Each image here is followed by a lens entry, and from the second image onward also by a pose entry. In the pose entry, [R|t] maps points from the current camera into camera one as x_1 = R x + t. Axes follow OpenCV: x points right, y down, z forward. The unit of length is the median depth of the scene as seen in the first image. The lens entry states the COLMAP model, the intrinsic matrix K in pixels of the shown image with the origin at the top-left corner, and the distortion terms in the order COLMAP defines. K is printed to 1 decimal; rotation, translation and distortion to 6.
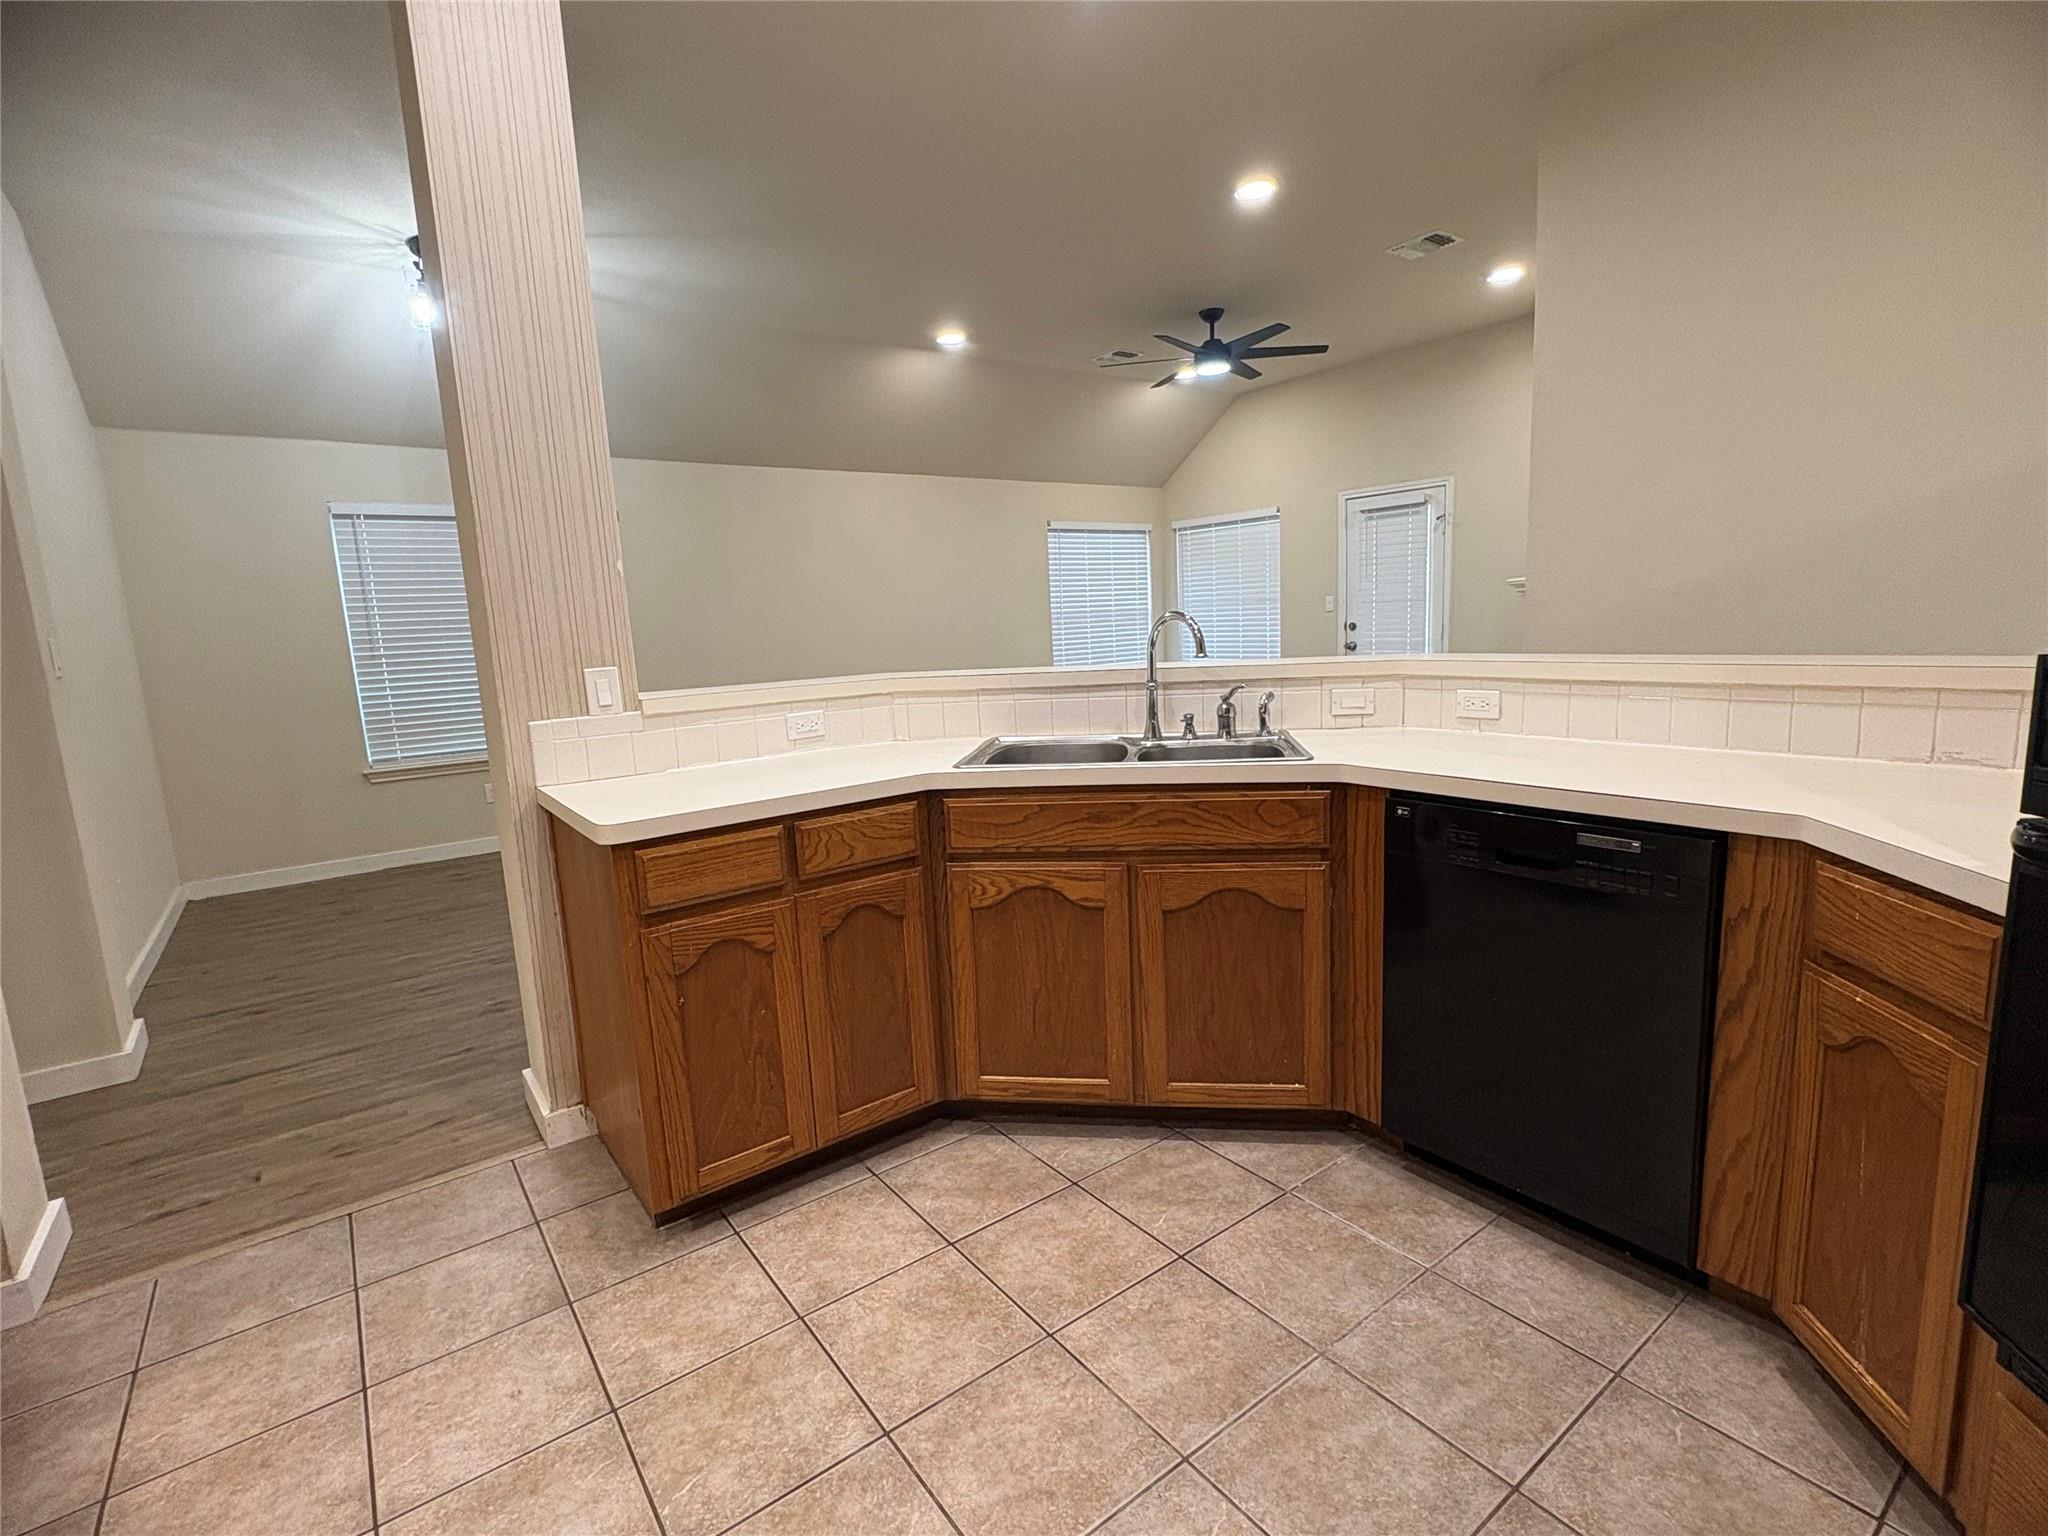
lens RADIAL K [[962.4, 0, 1023.3], [0, 962.4, 770.8], [0, 0, 1]] dist [-0.001767, -0.000248]
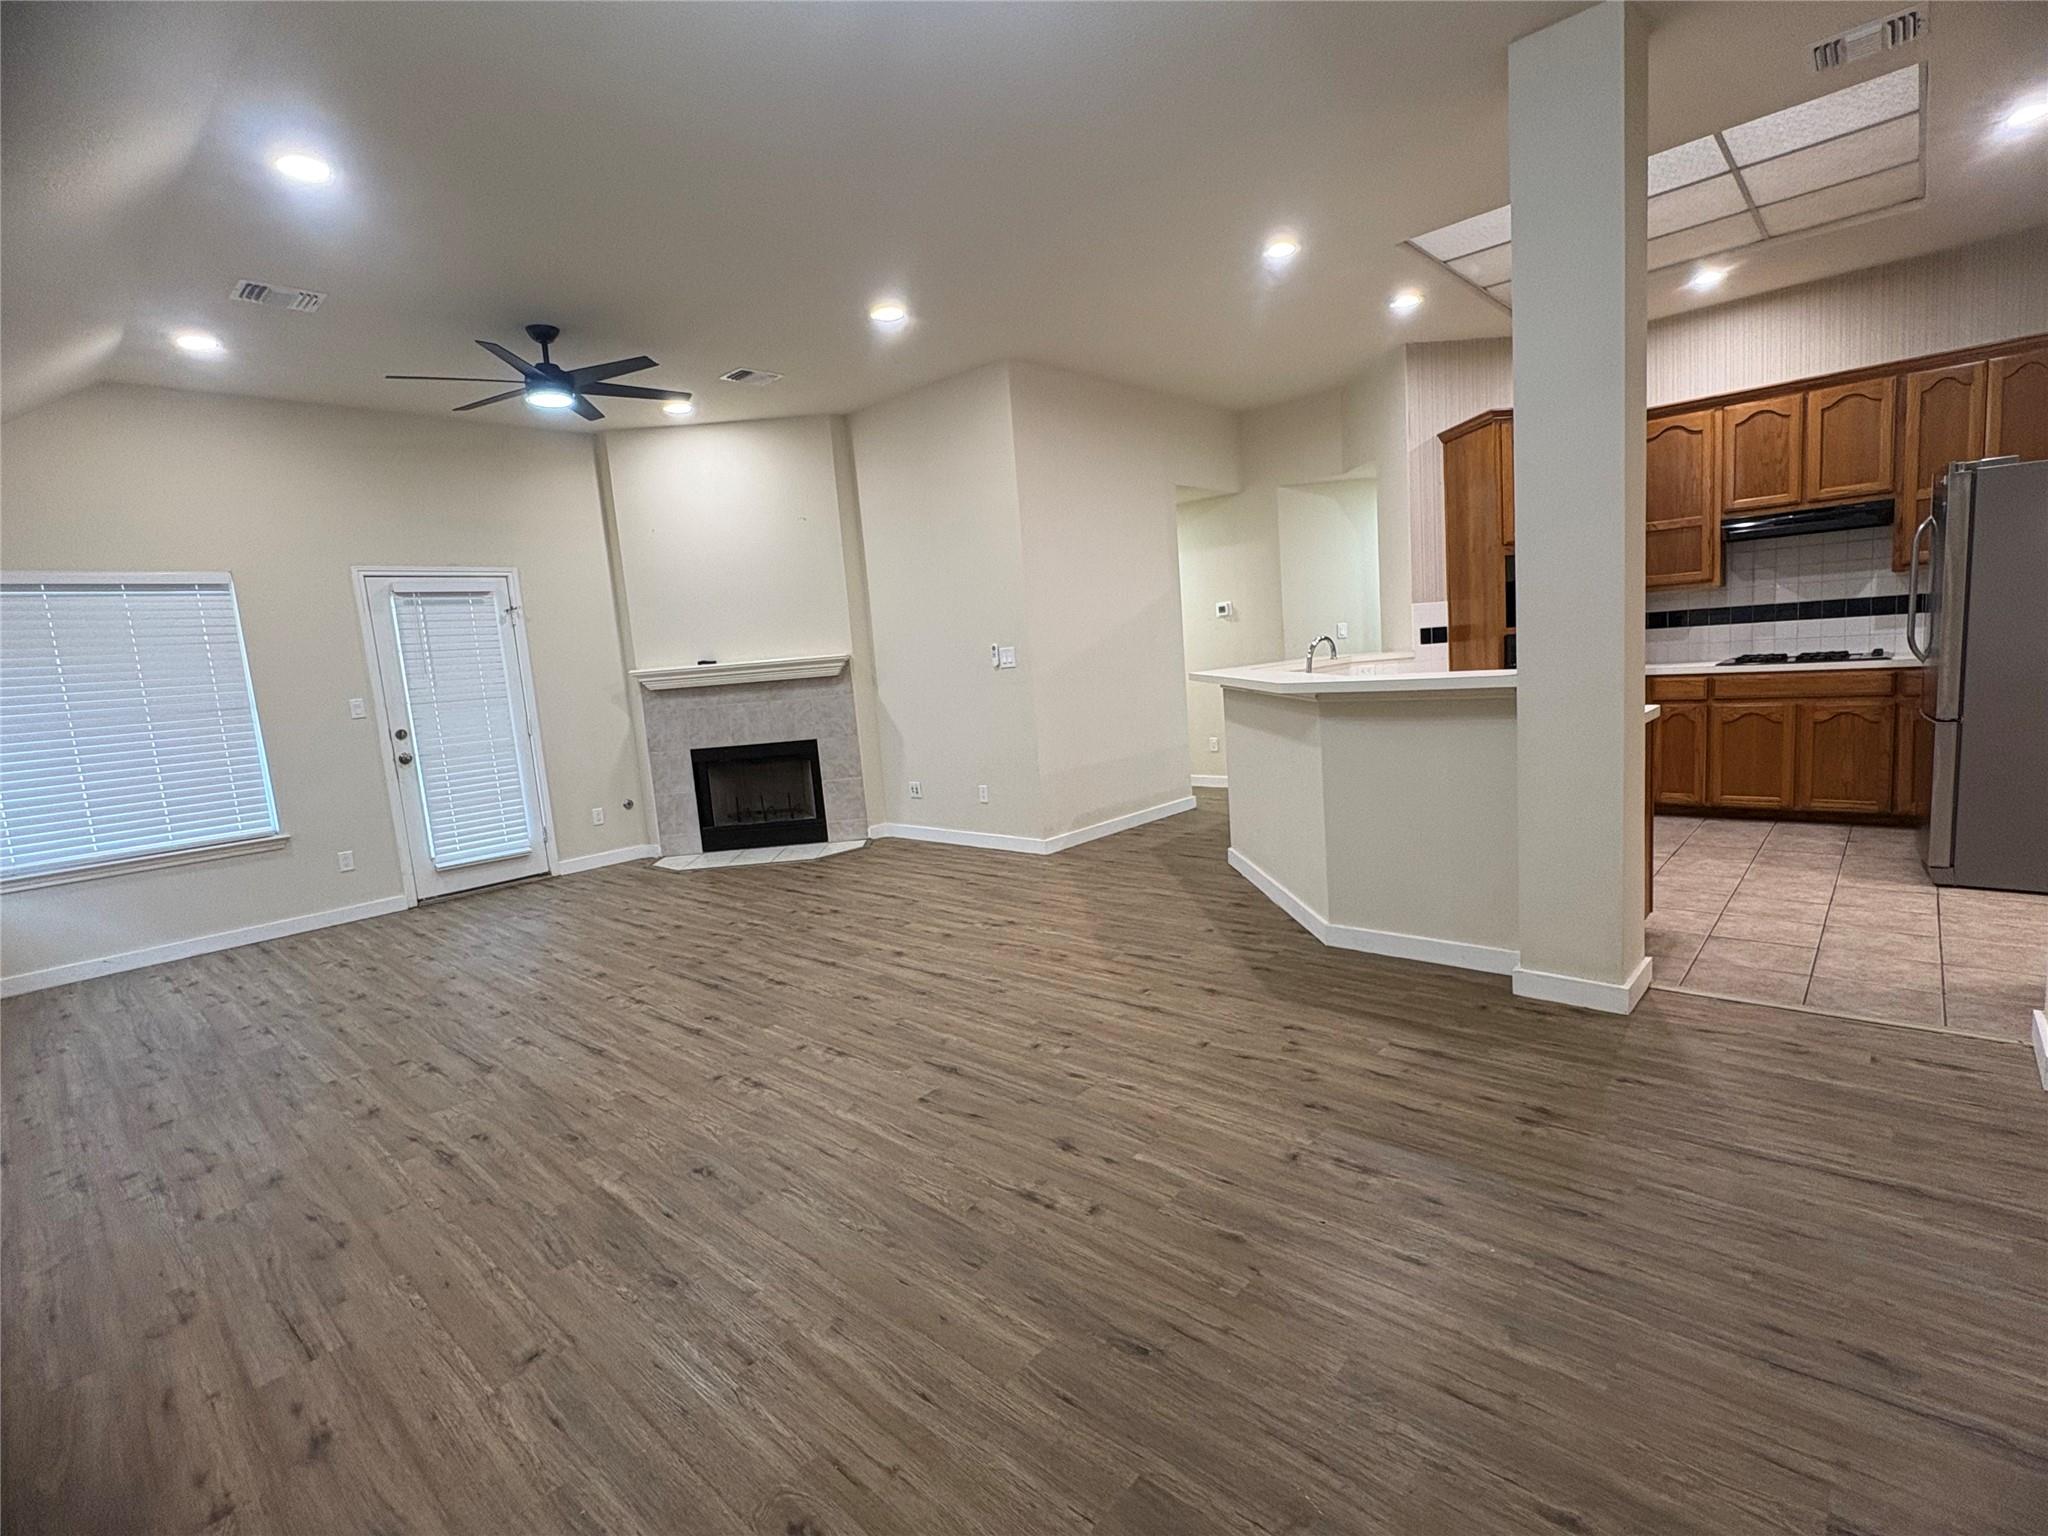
lens RADIAL K [[962.4, 0, 1020.0], [0, 962.4, 772.0], [0, 0, 1]] dist [-0.001767, -0.000248]
pose [[-0.183170, -0.066921, 0.980801, -0.591430], [0.236559, 0.965365, 0.110046, -0.095389], [-0.954195, 0.252175, -0.160995, 0.715125]]
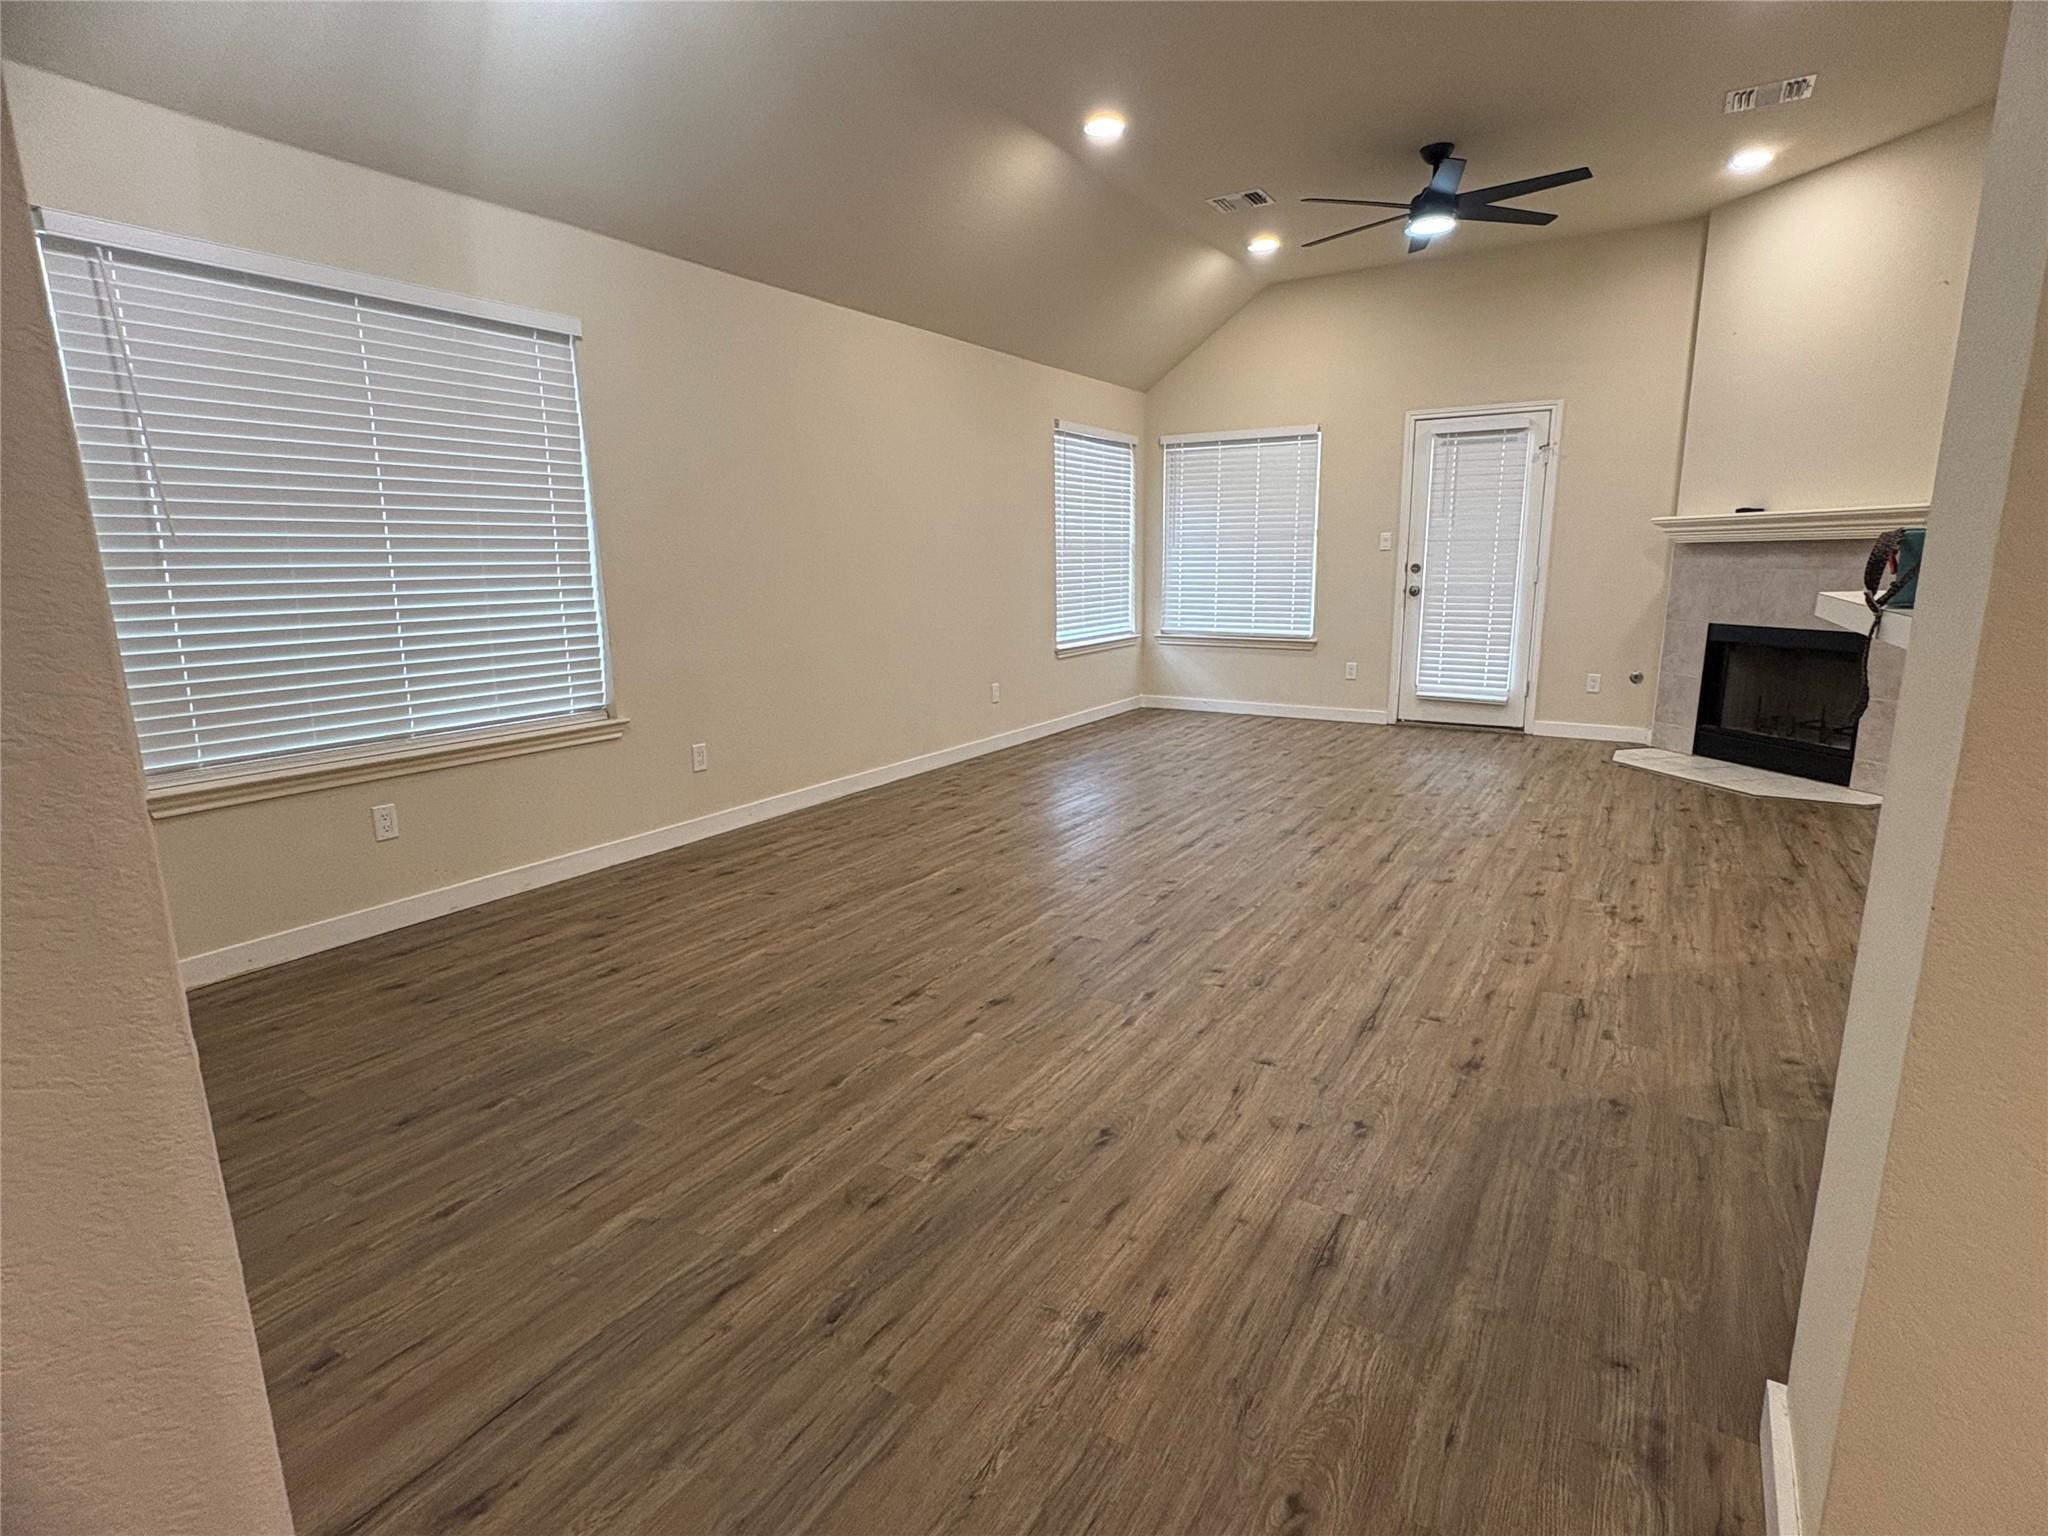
lens RADIAL K [[1018.2, 0, 1026.2], [0, 1018.2, 766.5], [0, 0, 1]] dist [0.000854, 0.001015]
pose [[0.929556, -0.039971, 0.366509, -0.369427], [0.027077, 0.998822, 0.040258, -0.018294], [-0.367686, -0.027498, 0.929543, 0.291417]]
